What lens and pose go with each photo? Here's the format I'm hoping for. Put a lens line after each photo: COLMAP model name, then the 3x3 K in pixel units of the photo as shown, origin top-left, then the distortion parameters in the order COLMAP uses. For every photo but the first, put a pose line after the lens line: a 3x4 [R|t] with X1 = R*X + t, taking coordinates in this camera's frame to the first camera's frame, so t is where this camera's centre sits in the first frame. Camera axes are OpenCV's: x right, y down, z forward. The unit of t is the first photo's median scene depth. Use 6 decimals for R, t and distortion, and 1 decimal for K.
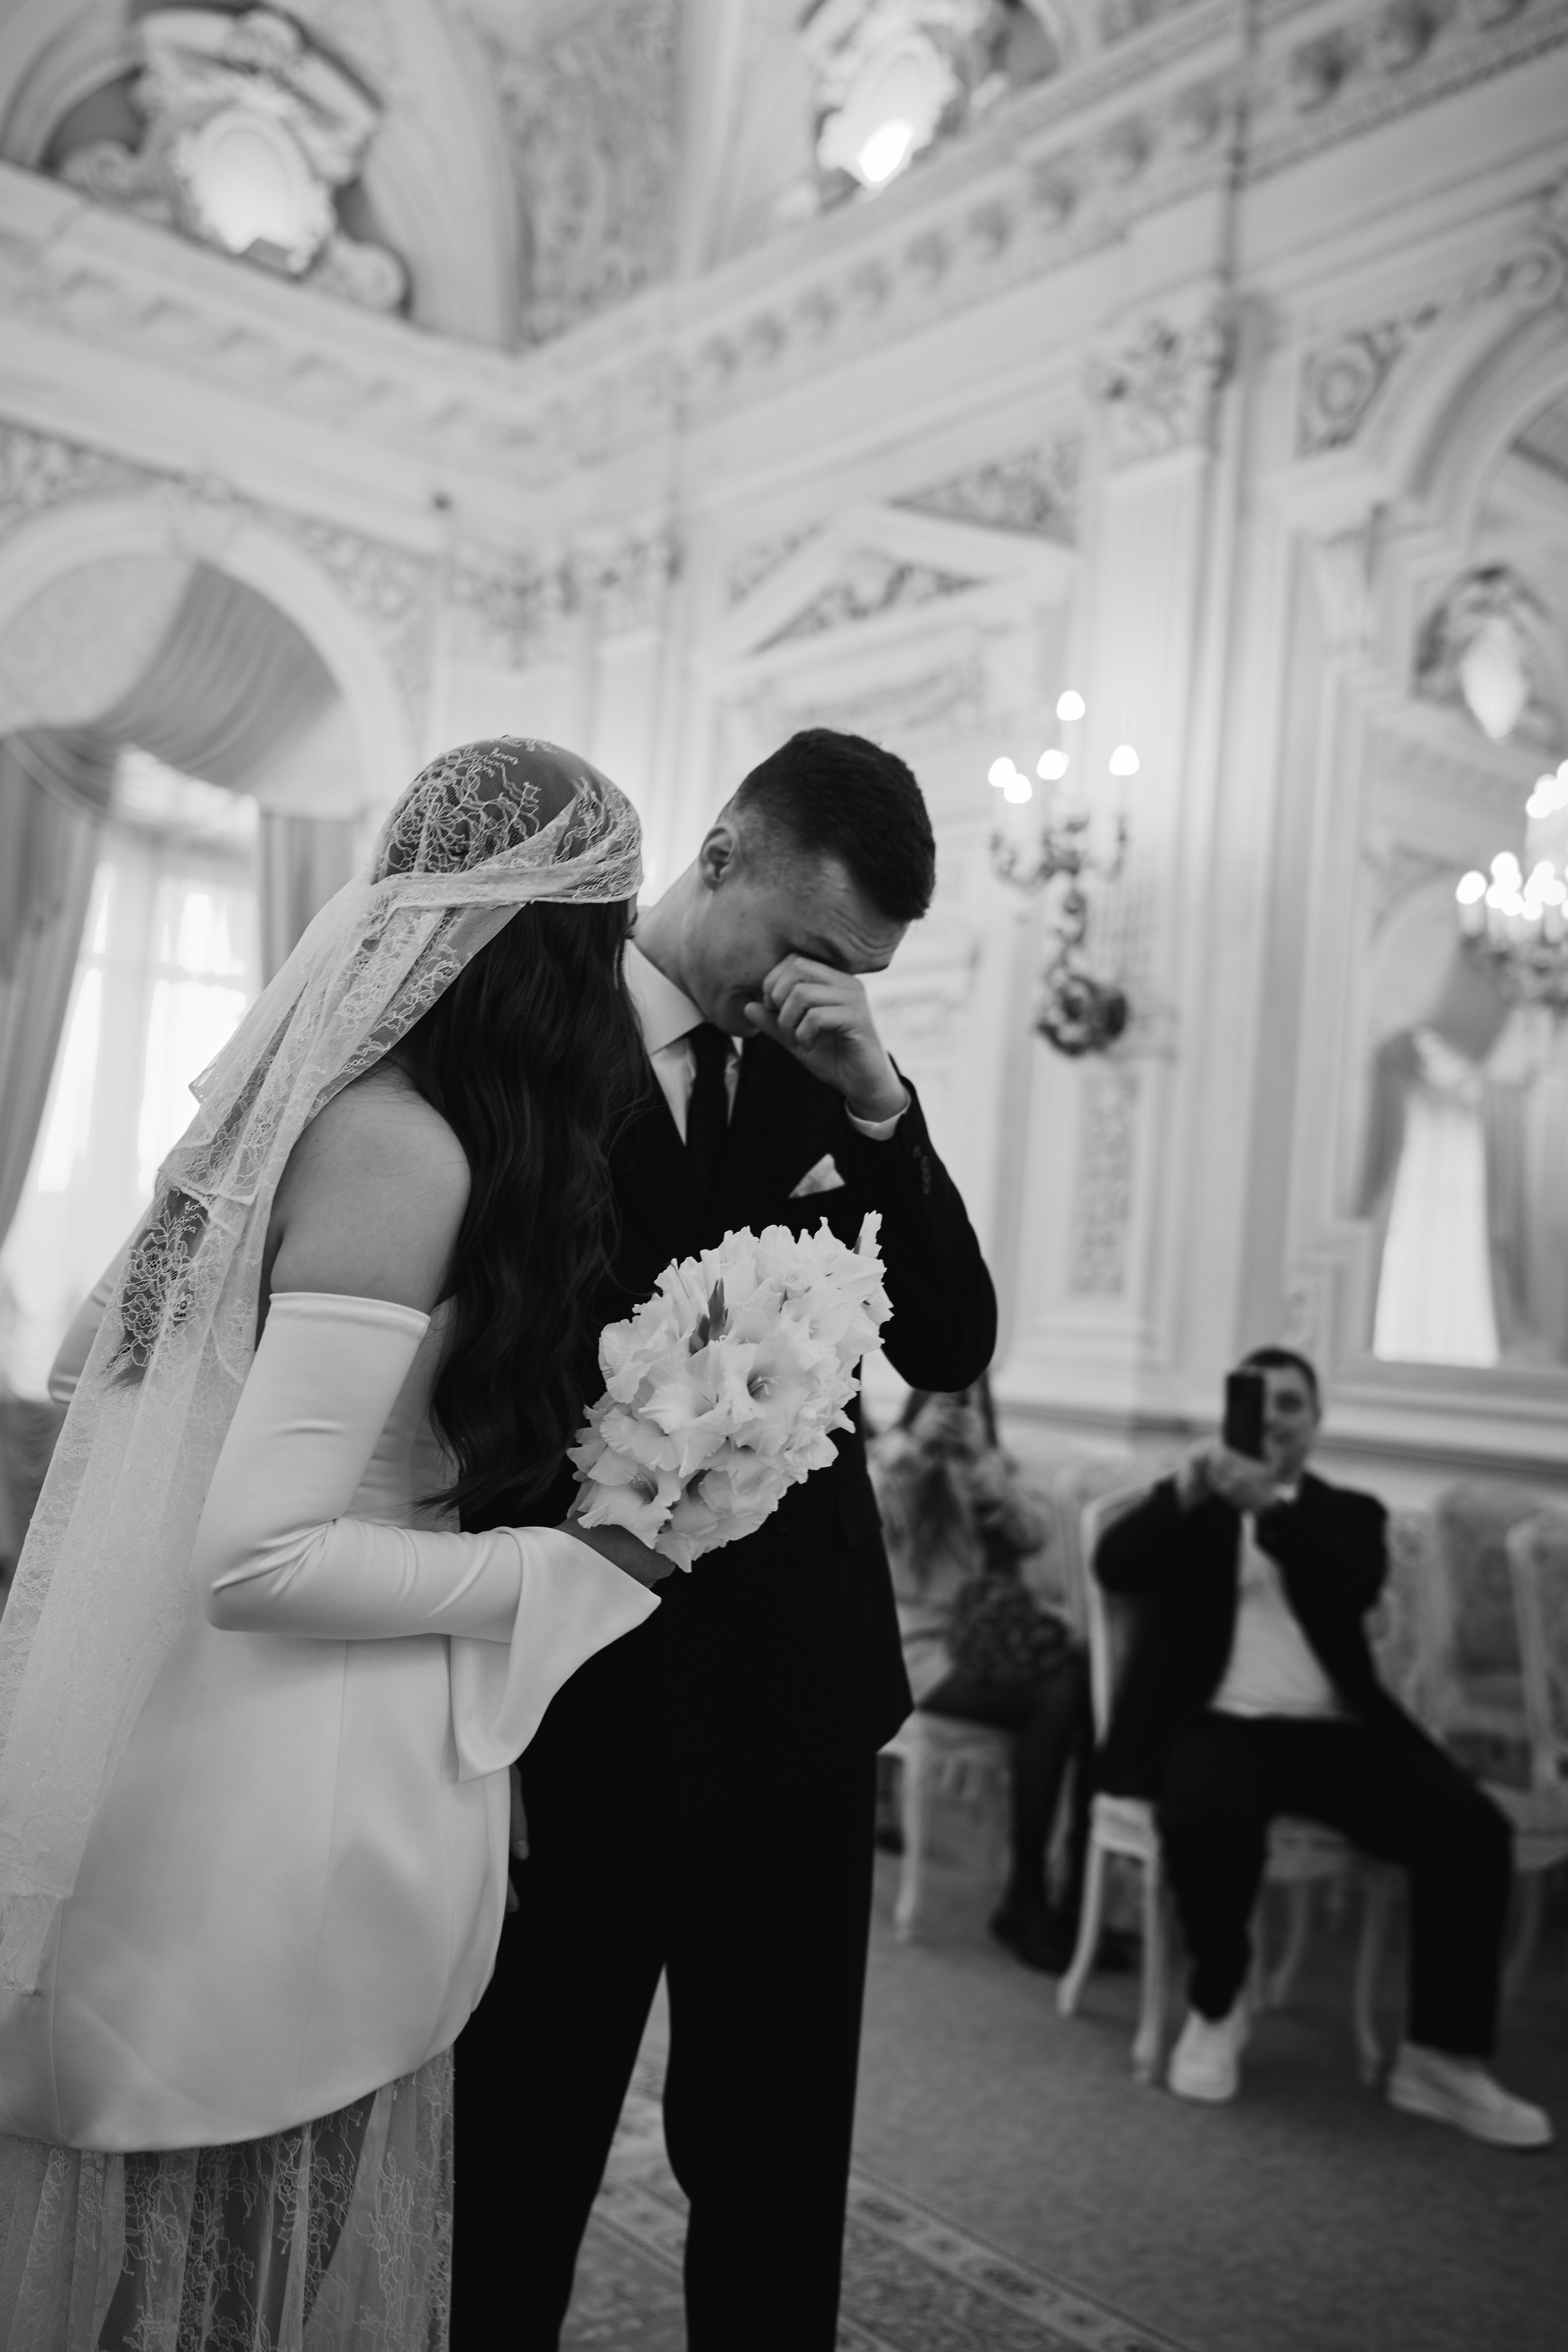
lens RADIAL K [[2268.3, 0, 768.5], [0, 2268.3, 1180.8], [0, 0, 1]] dist [0.035649, 0.000000]
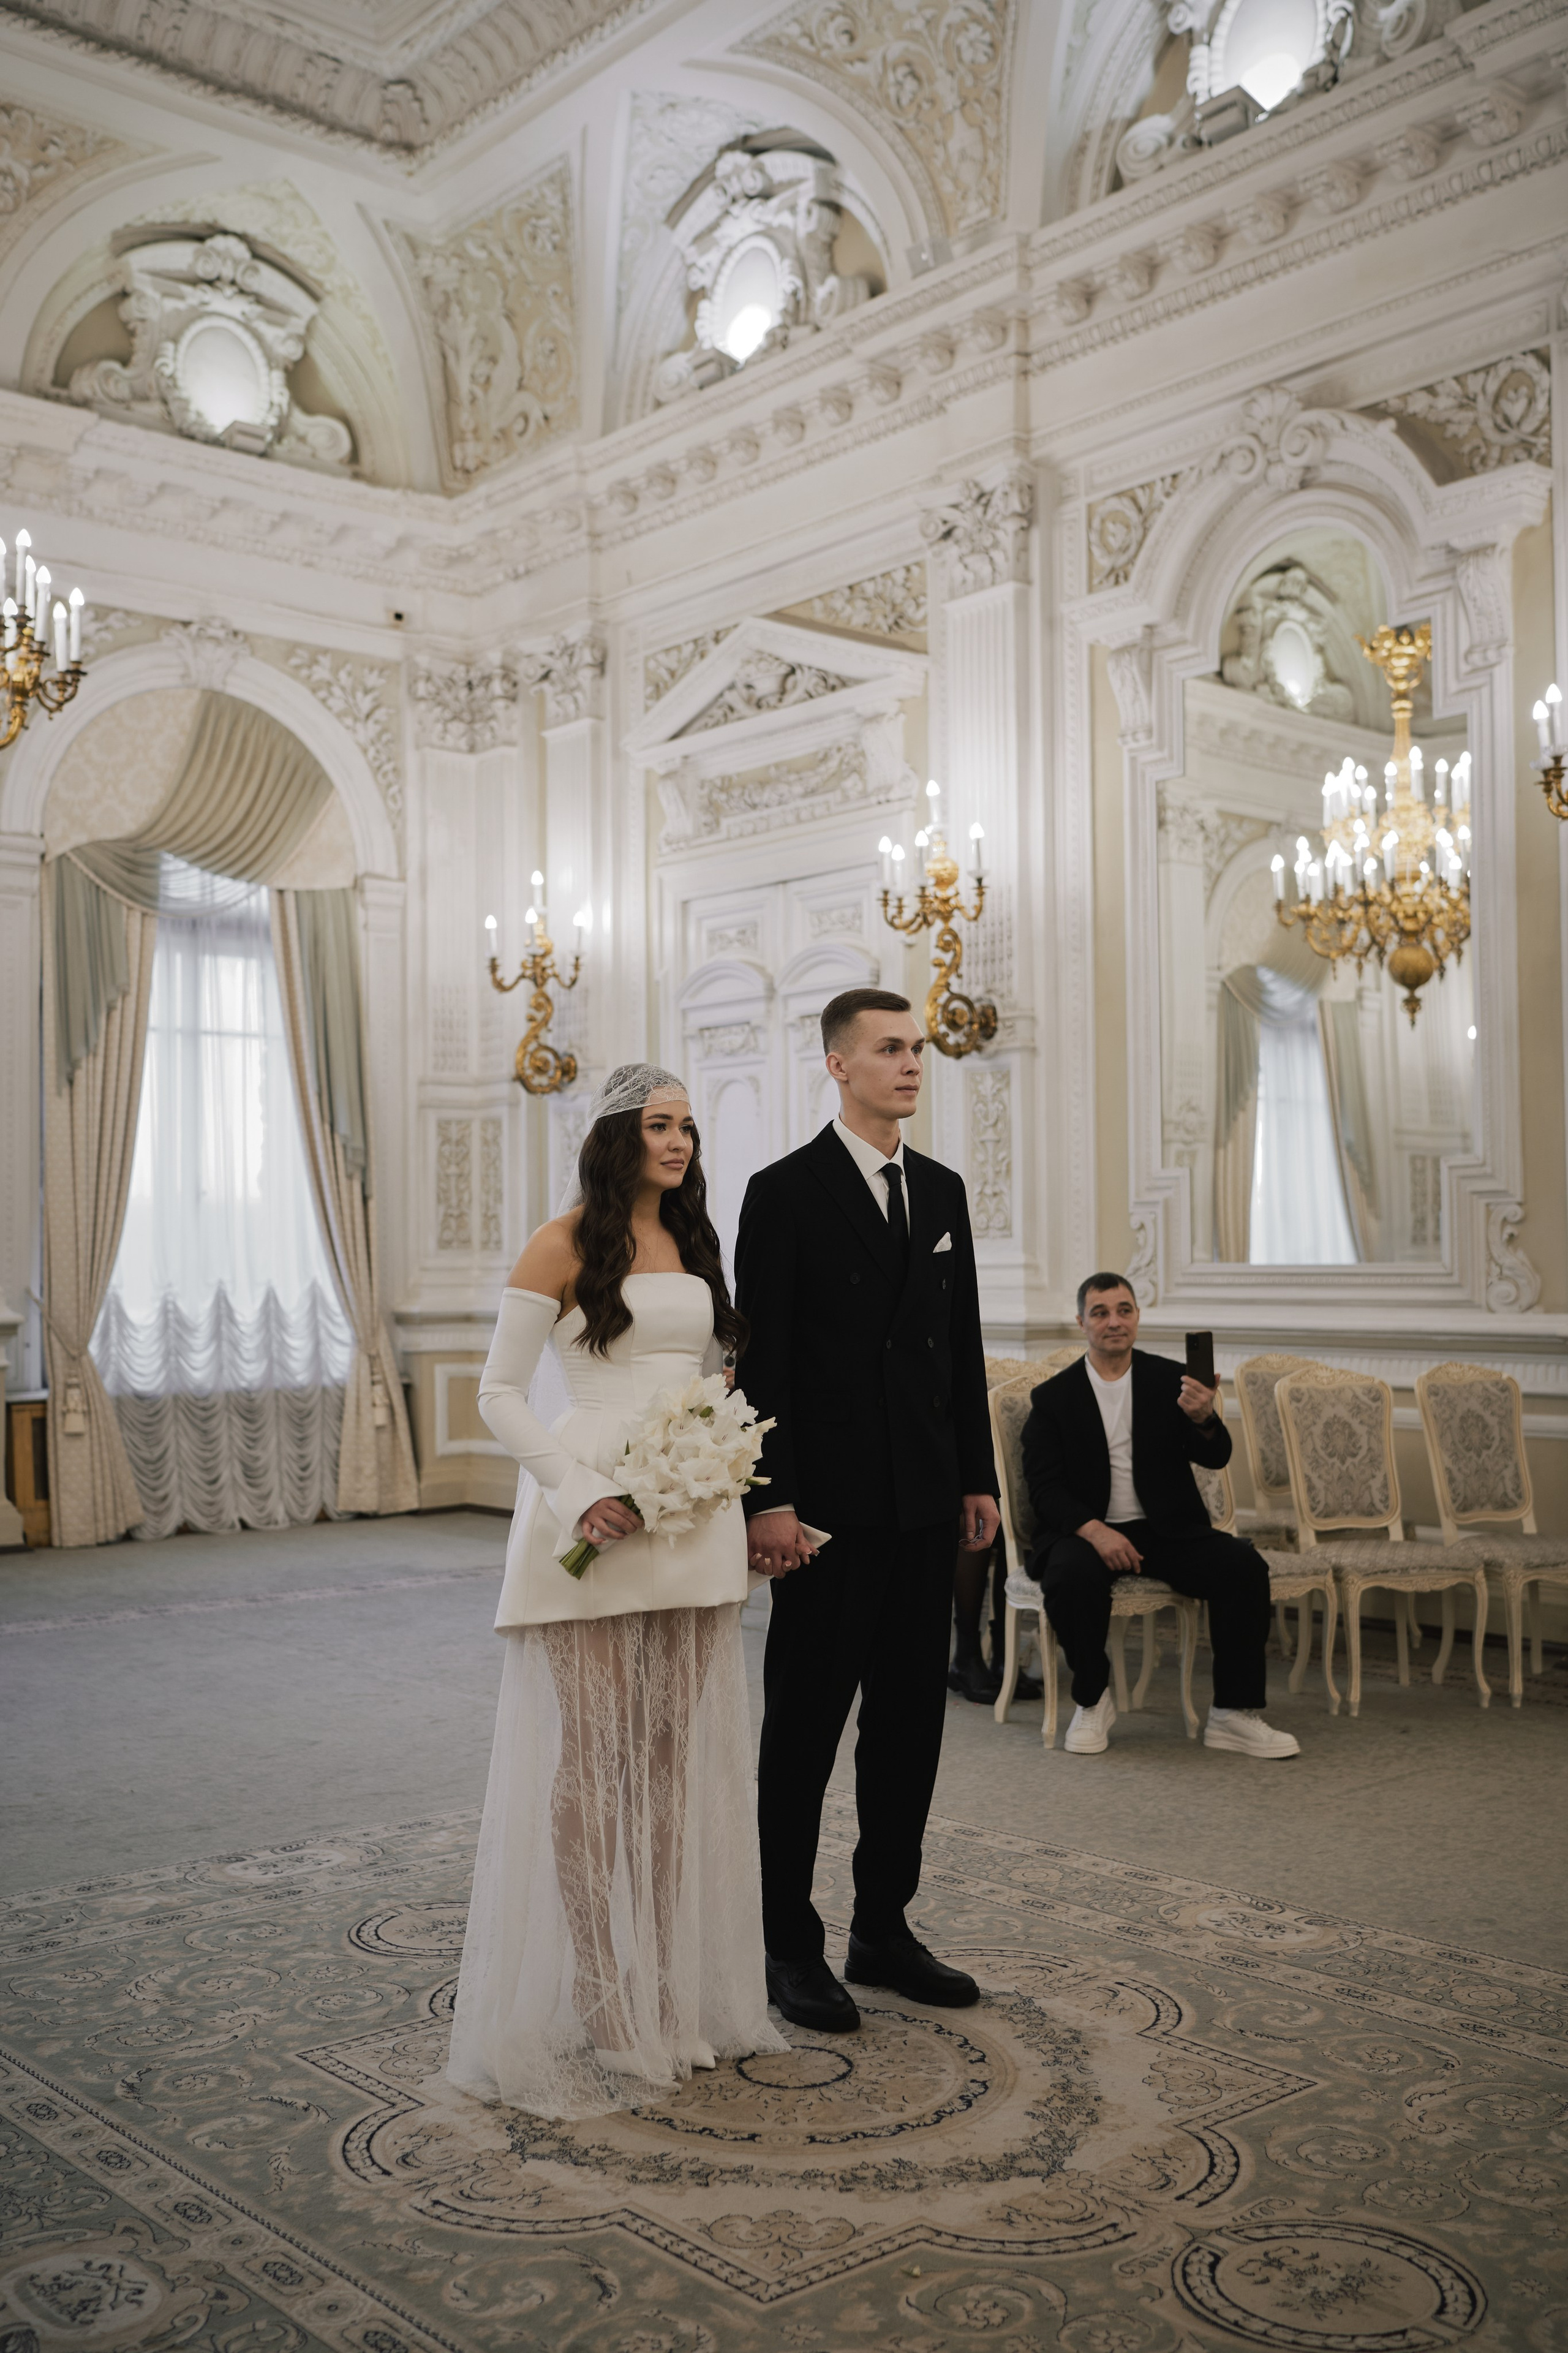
lens RADIAL K [[2269.1, 0, 777.8], [0, 2269.1, 1174.6], [0, 0, 1]] dist [0.035649, 0.000000]
pose [[0.995301, -0.087980, 0.040436, -0.027838], [0.086949, 0.995858, 0.026593, -0.031307], [-0.042608, -0.022952, 0.998828, -0.304260]]
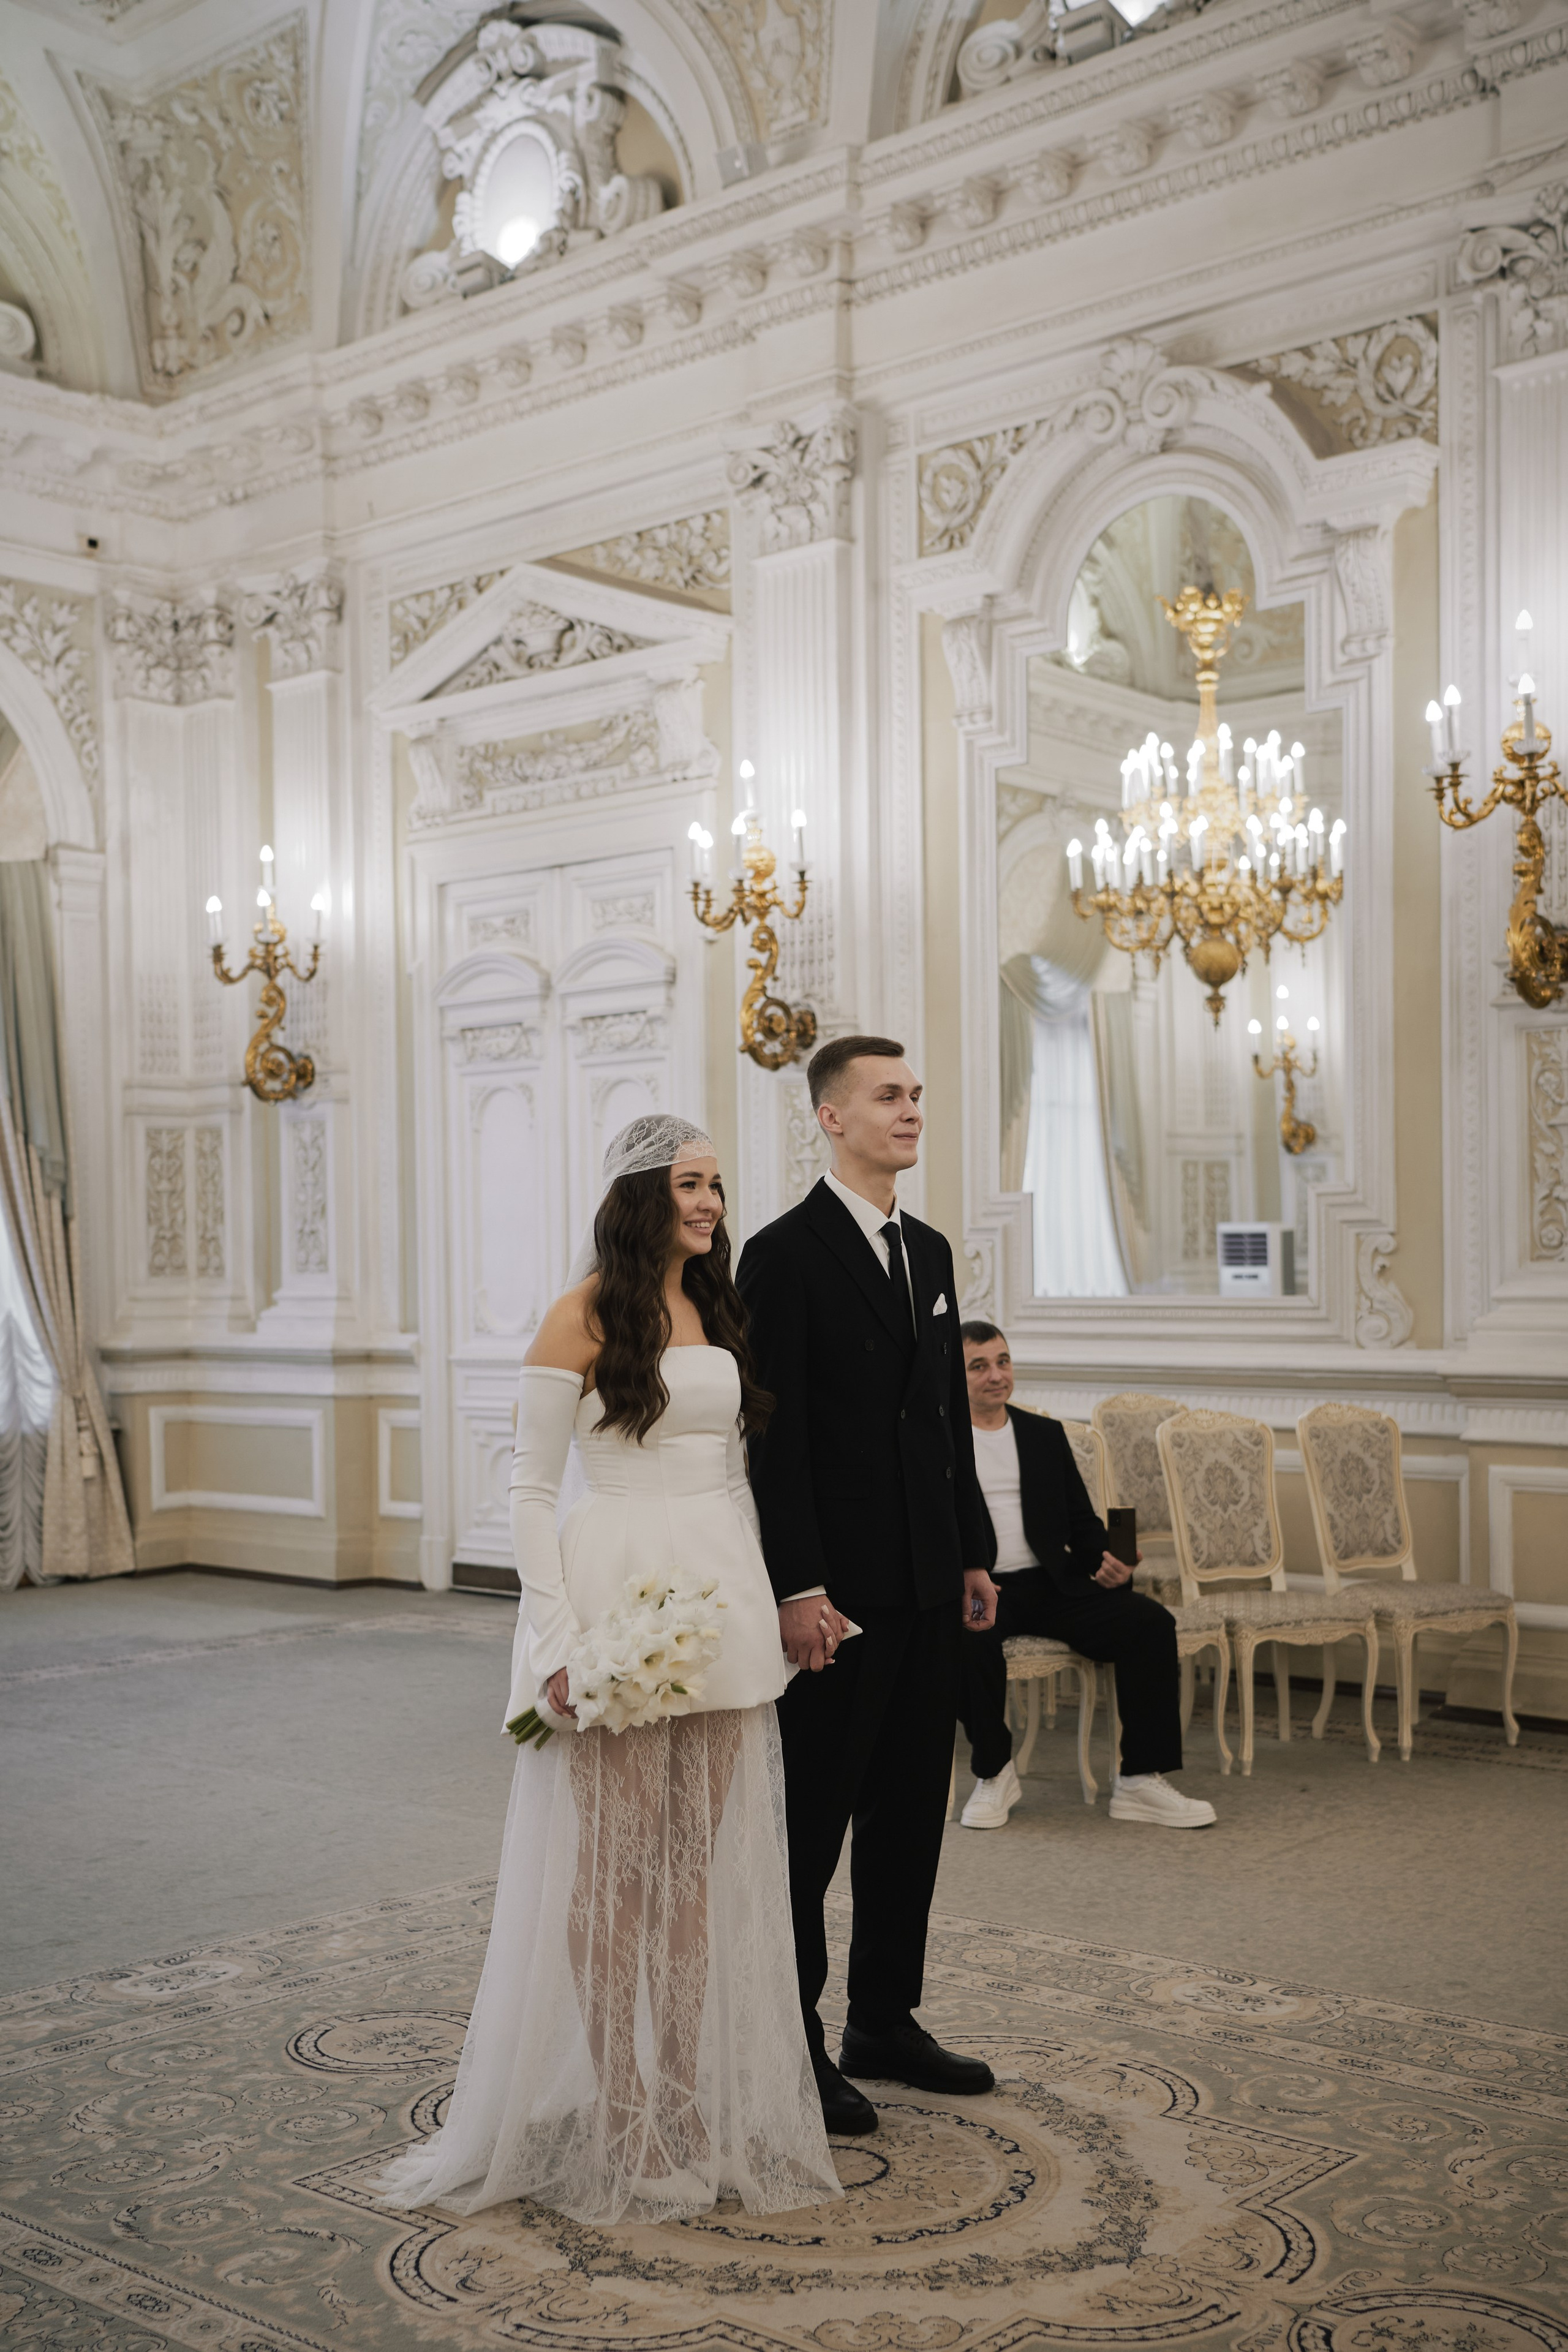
lens RADIAL K [[2559.5, 0, 760.3], [0, 2559.5, 1313.9], [0, 0, 1]] dist [0.034772, 0.000000]
pose [[0.980699, -0.097914, 0.169238, -0.113480], [0.082723, 0.992072, 0.094607, -0.055163], [-0.177160, -0.078781, 0.981024, -0.325515]]
